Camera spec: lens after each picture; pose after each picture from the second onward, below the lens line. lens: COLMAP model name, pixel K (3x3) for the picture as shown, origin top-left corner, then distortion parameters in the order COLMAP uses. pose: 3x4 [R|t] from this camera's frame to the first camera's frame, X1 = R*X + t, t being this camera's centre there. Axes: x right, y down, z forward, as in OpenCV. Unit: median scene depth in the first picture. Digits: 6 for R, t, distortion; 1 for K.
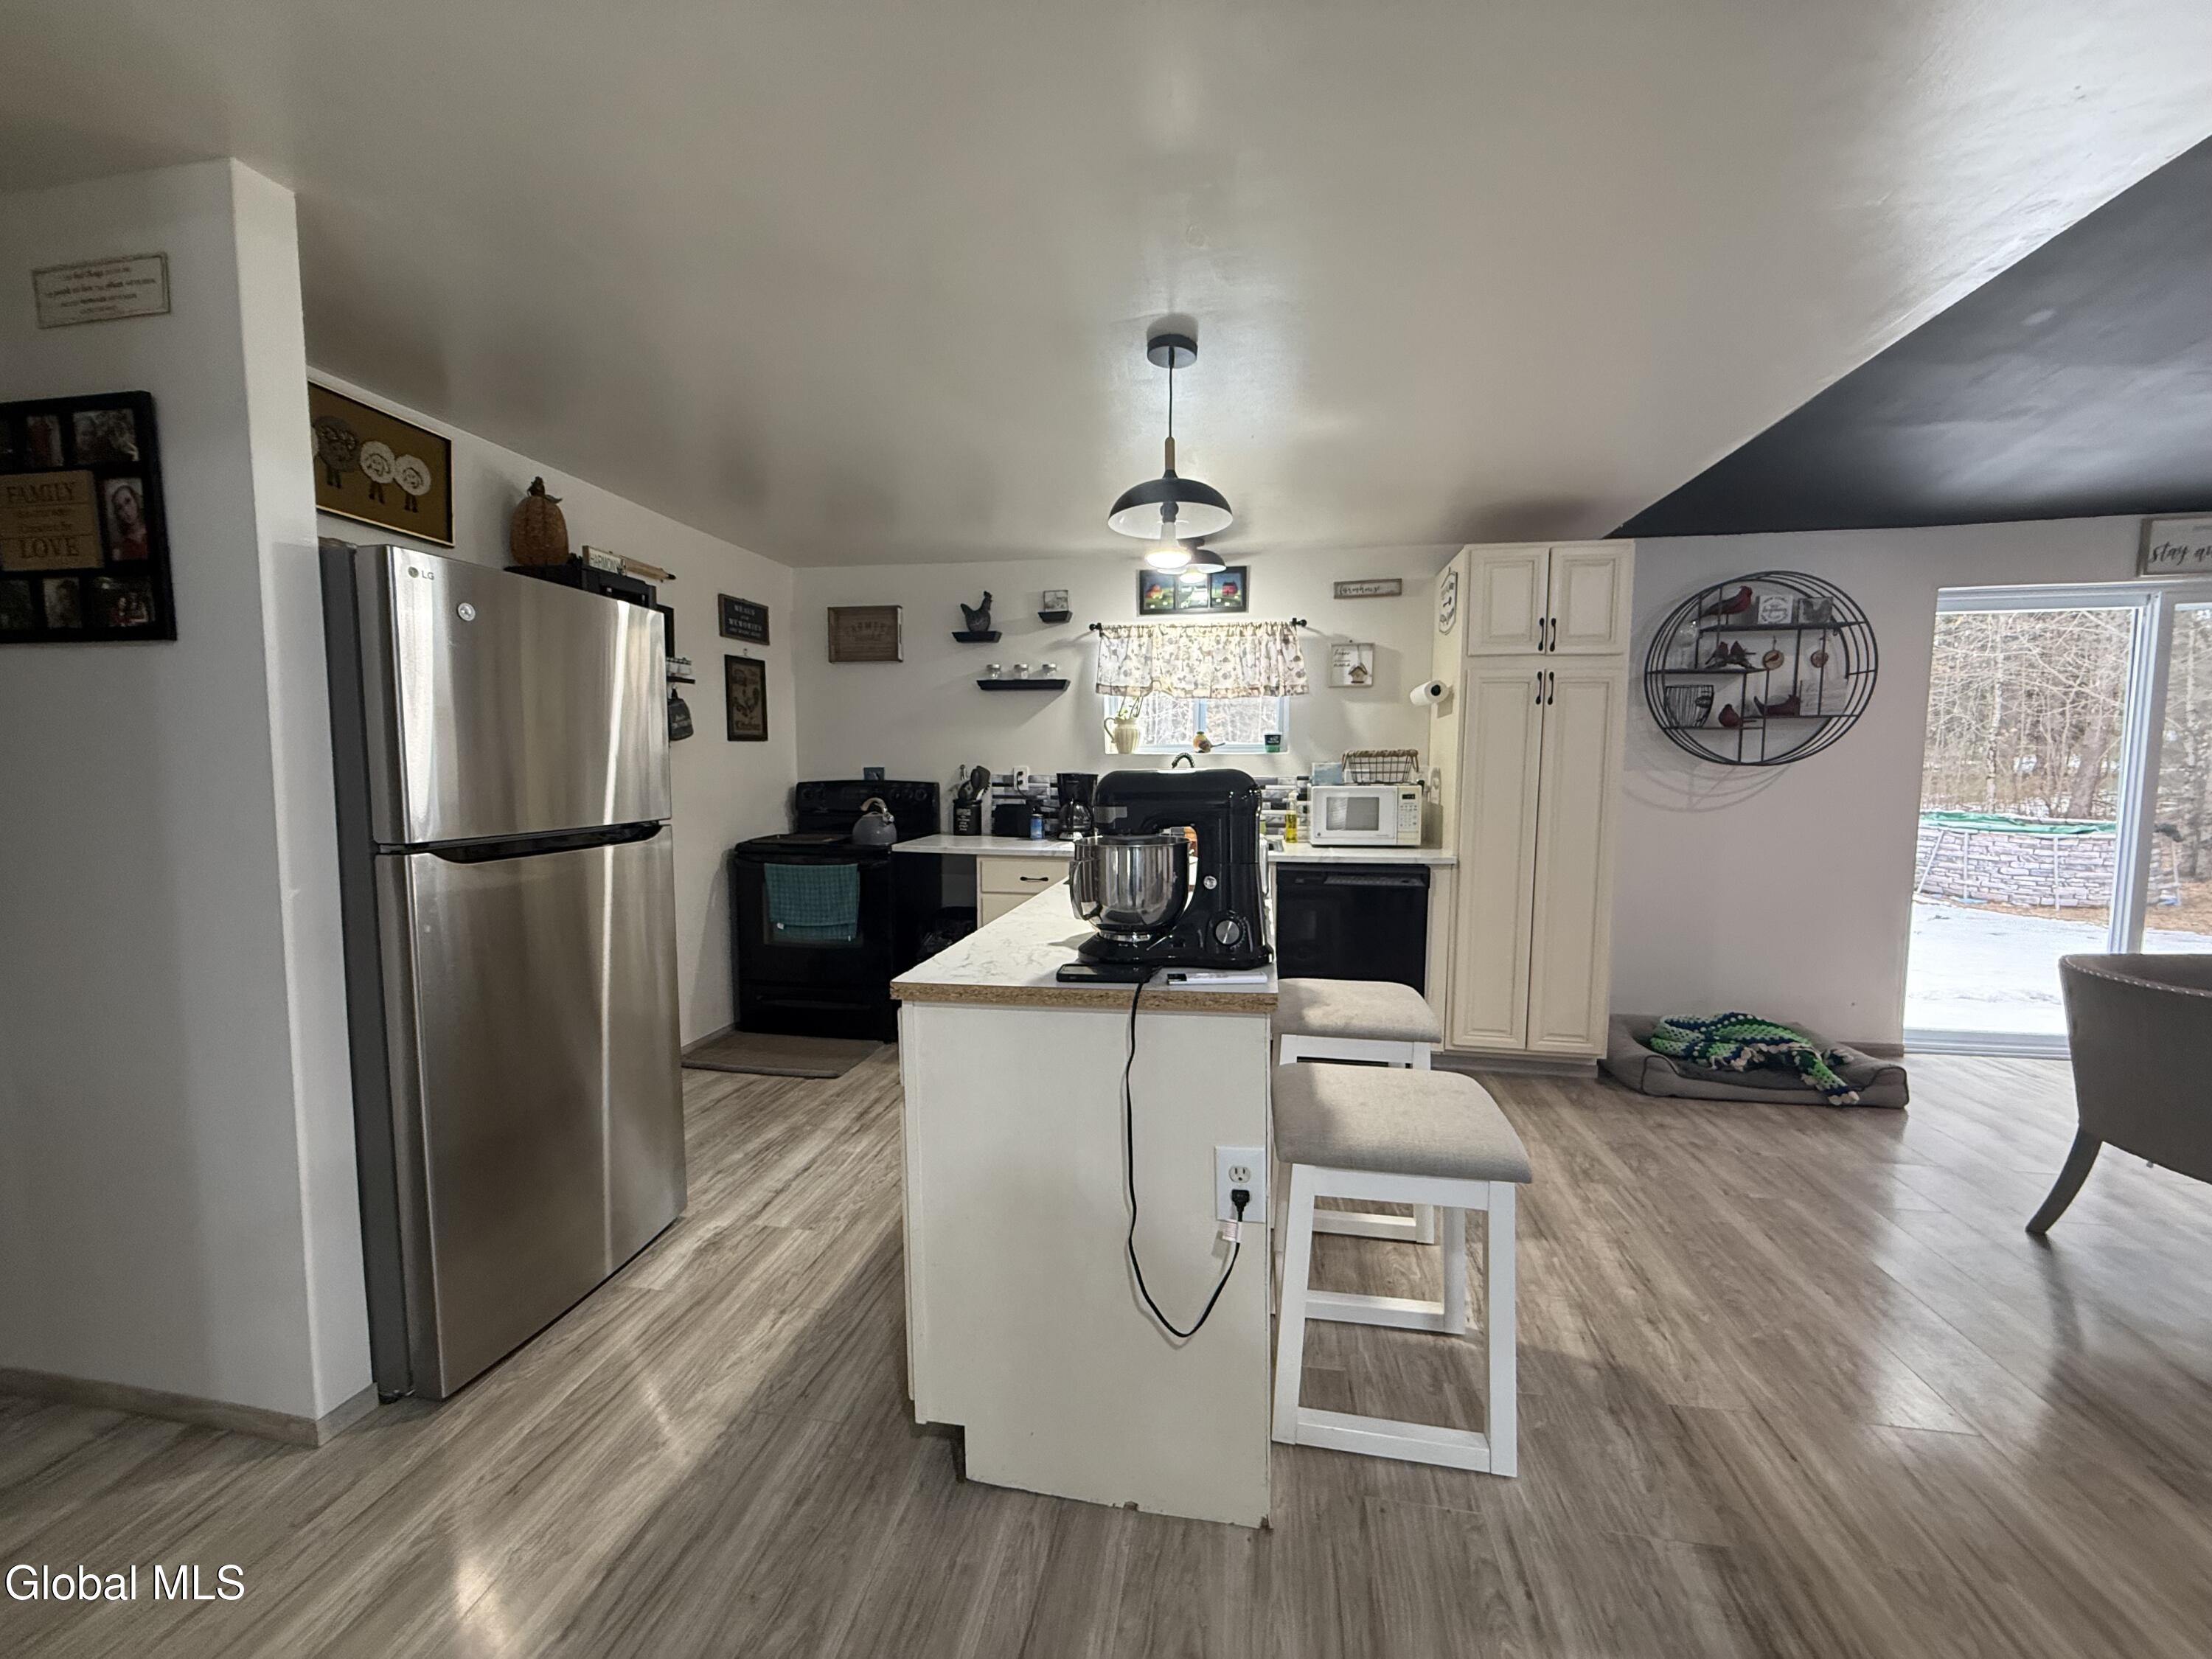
lens RADIAL K [[880.6, 0, 1100.7], [0, 880.6, 829.1], [0, 0, 1]] dist [0.000523, -0.000218]
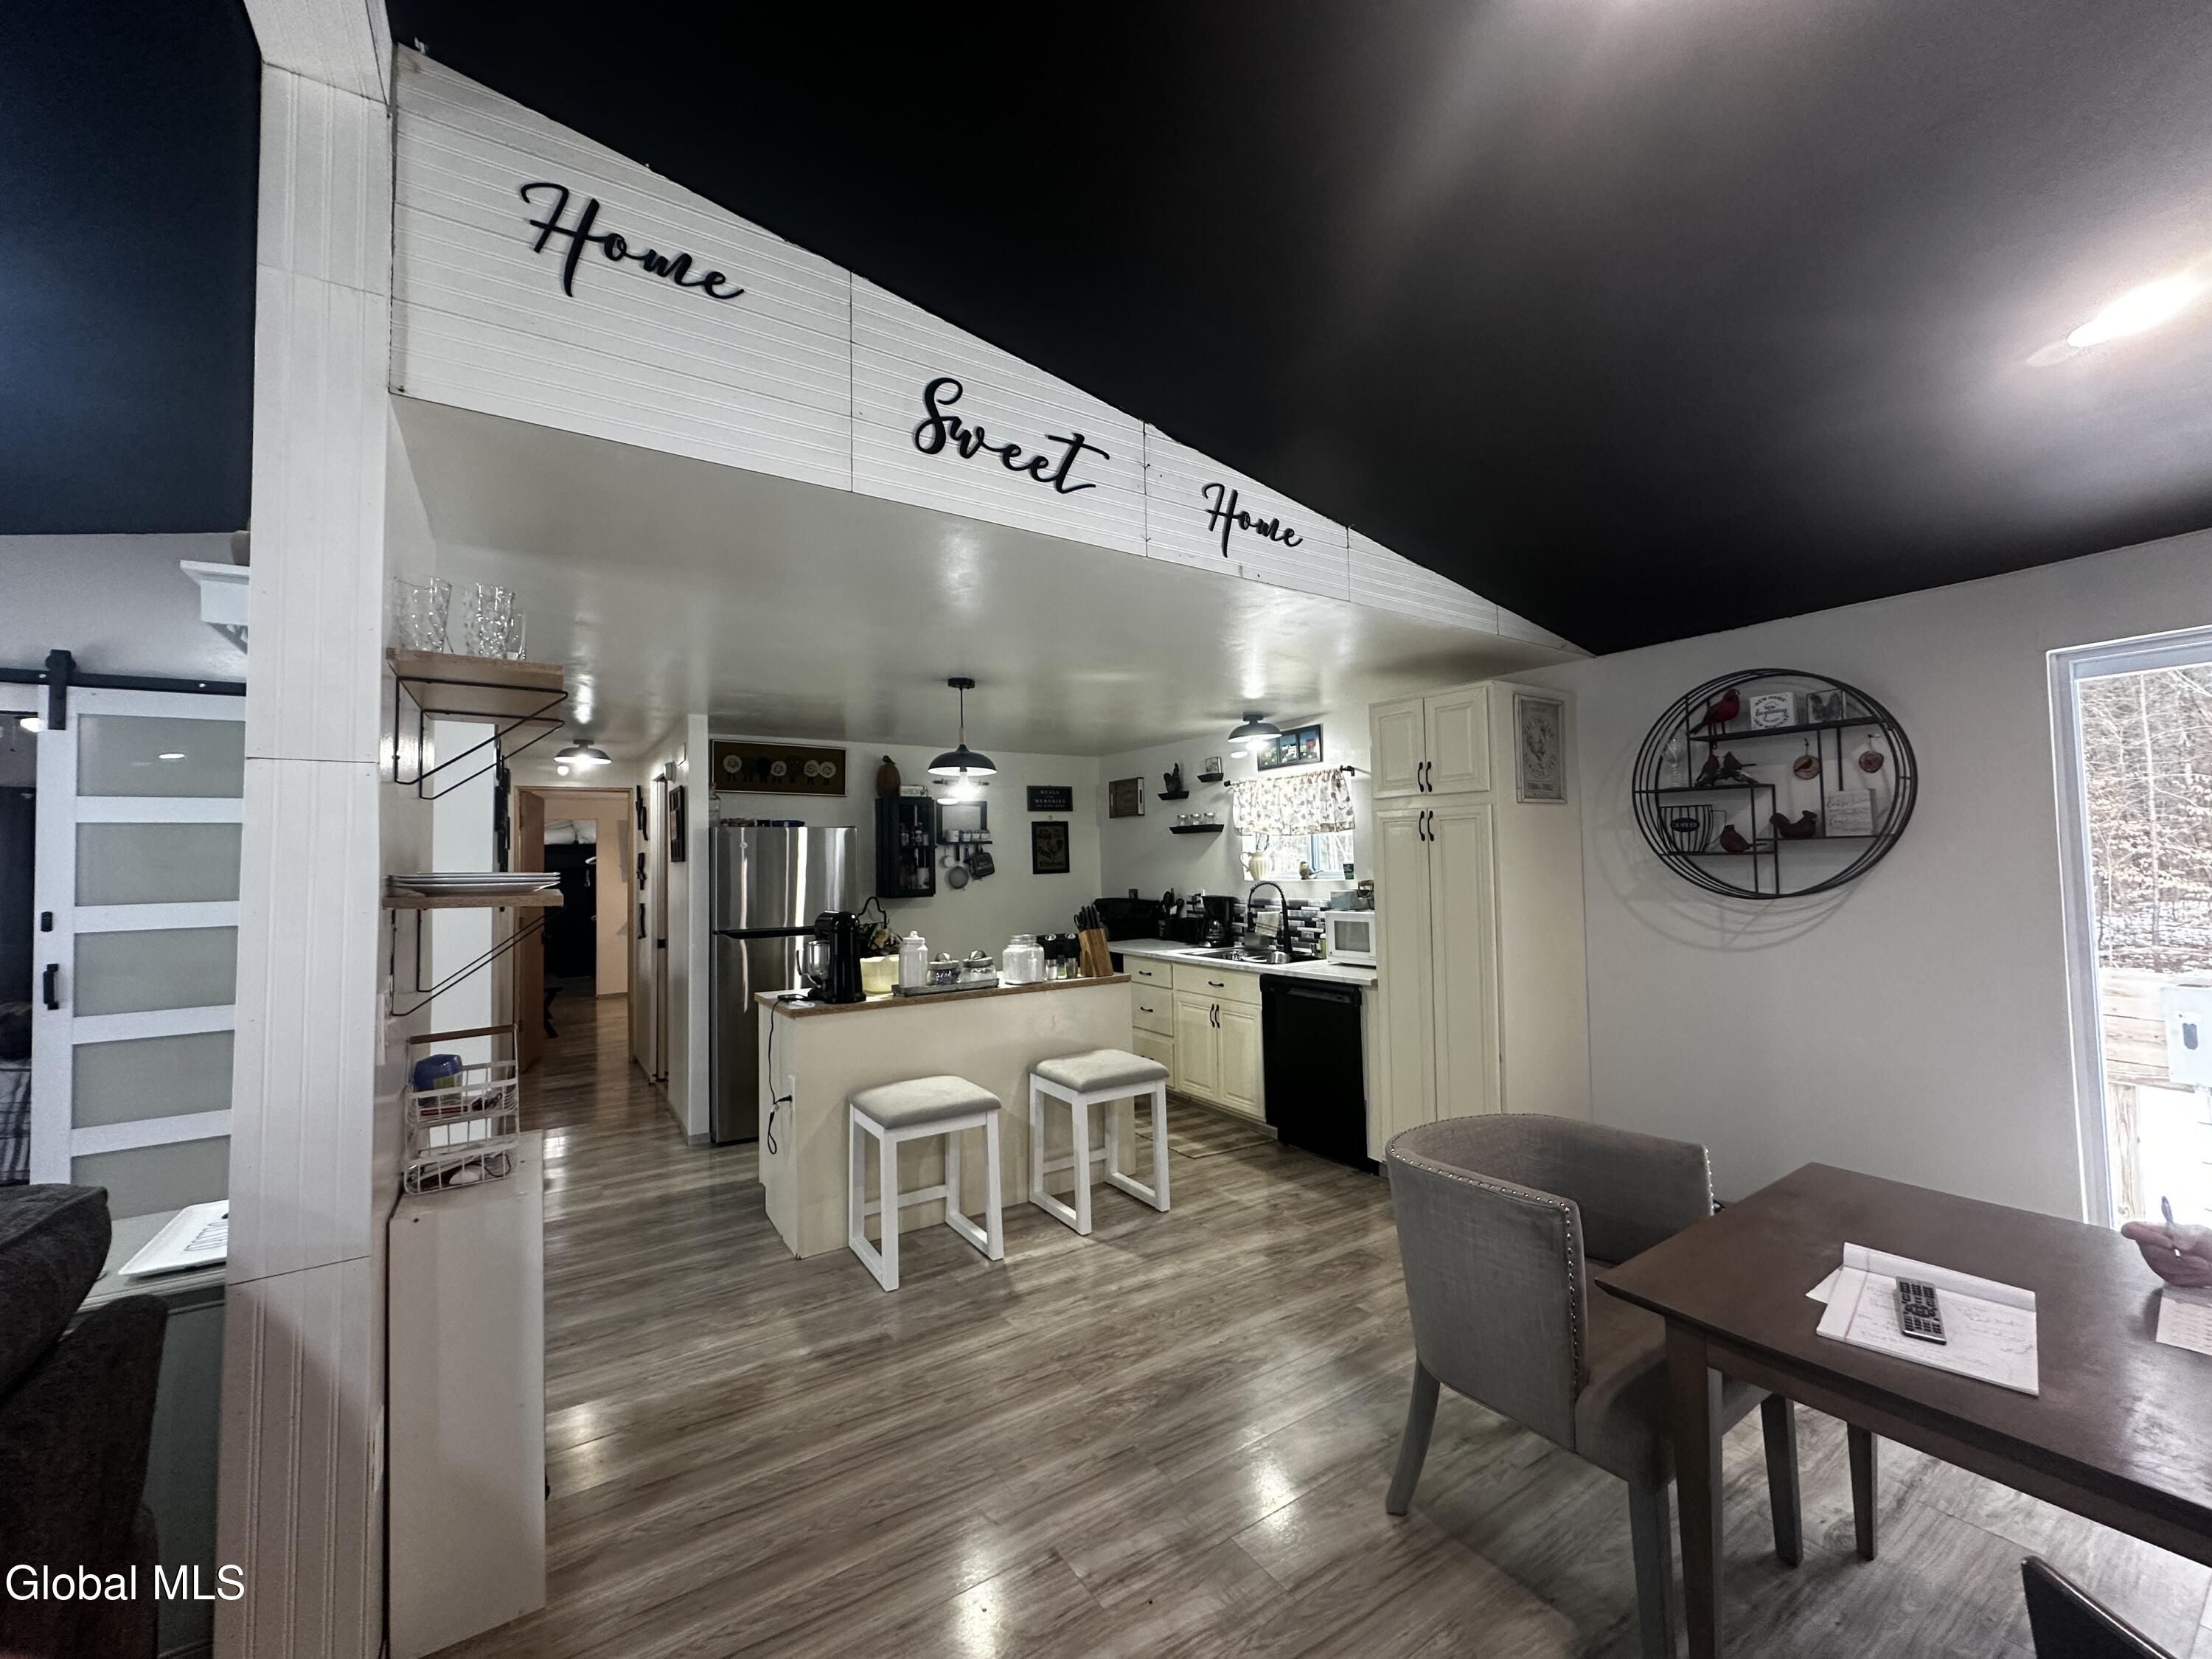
lens RADIAL K [[879.2, 0, 1105.6], [0, 879.2, 826.2], [0, 0, 1]] dist [-0.002596, -0.000232]
pose [[0.685457, -0.047100, -0.726588, 0.872939], [-0.035858, 0.994511, -0.098295, -0.034621], [0.727230, 0.093431, 0.680006, -0.013114]]
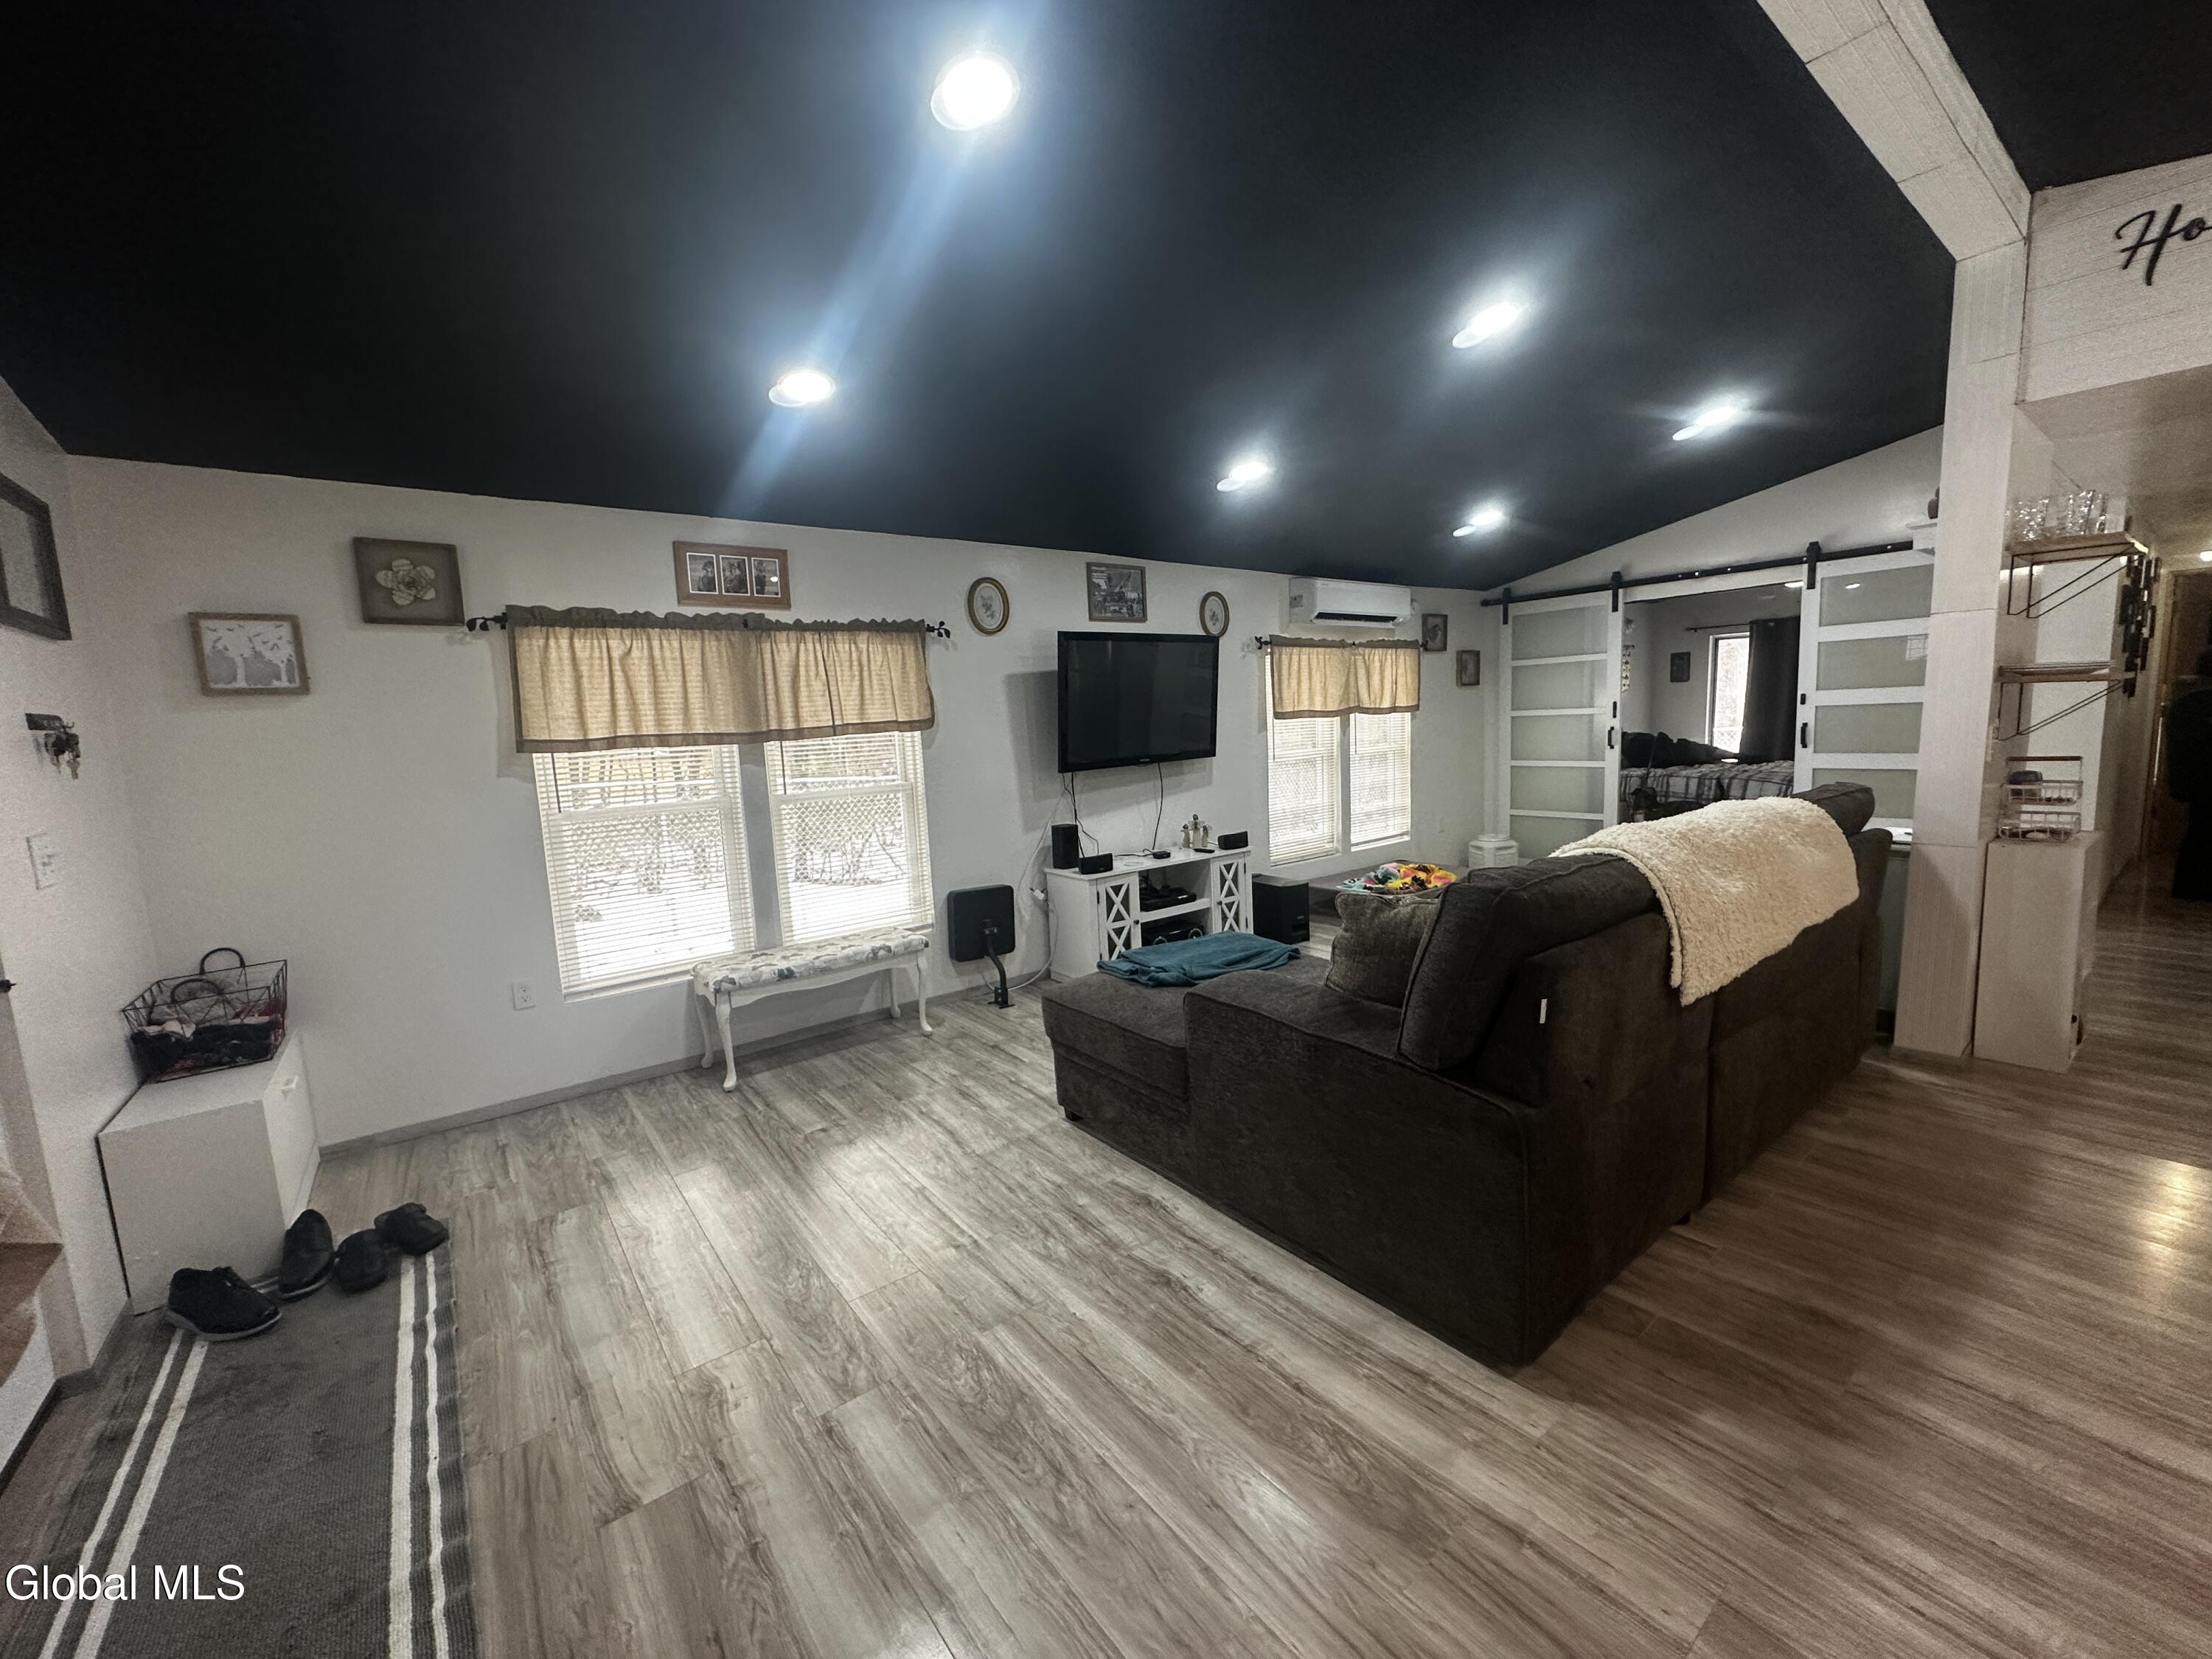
lens RADIAL K [[879.2, 0, 1105.6], [0, 879.2, 826.2], [0, 0, 1]] dist [-0.002596, -0.000232]
pose [[-0.673859, 0.121490, -0.728804, 1.465326], [-0.015755, 0.983802, 0.178566, -0.026458], [0.738692, 0.131810, -0.661029, -0.029150]]
